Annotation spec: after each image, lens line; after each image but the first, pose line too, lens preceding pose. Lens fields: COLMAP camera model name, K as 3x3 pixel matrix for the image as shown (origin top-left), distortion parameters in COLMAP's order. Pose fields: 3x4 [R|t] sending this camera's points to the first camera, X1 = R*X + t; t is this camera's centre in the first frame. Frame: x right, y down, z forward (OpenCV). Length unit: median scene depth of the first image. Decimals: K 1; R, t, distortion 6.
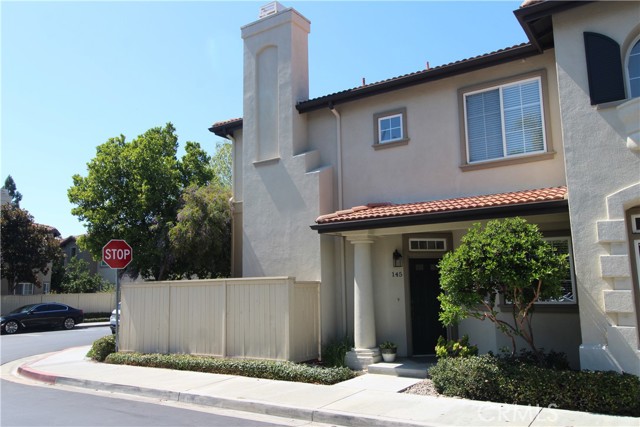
lens RADIAL K [[520.0, 0, 321.6], [0, 520.0, 213.1], [0, 0, 1]] dist [0.030058, -0.004065]
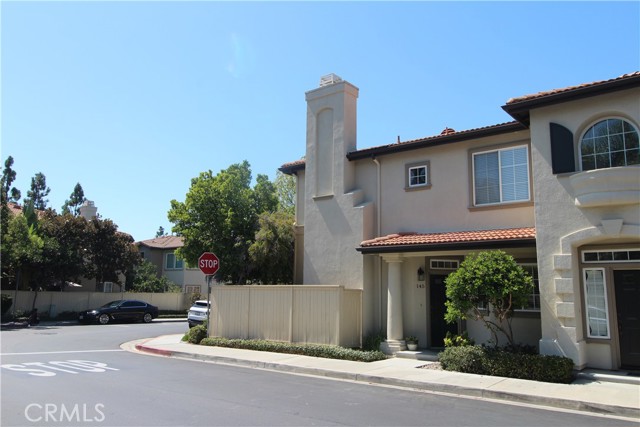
lens RADIAL K [[520.0, 0, 318.1], [0, 520.0, 212.4], [0, 0, 1]] dist [0.030058, -0.004065]
pose [[0.995931, 0.020395, -0.087777, -0.002997], [-0.021739, 0.999660, -0.014392, -0.046551], [0.087454, 0.016242, 0.996036, -0.356268]]
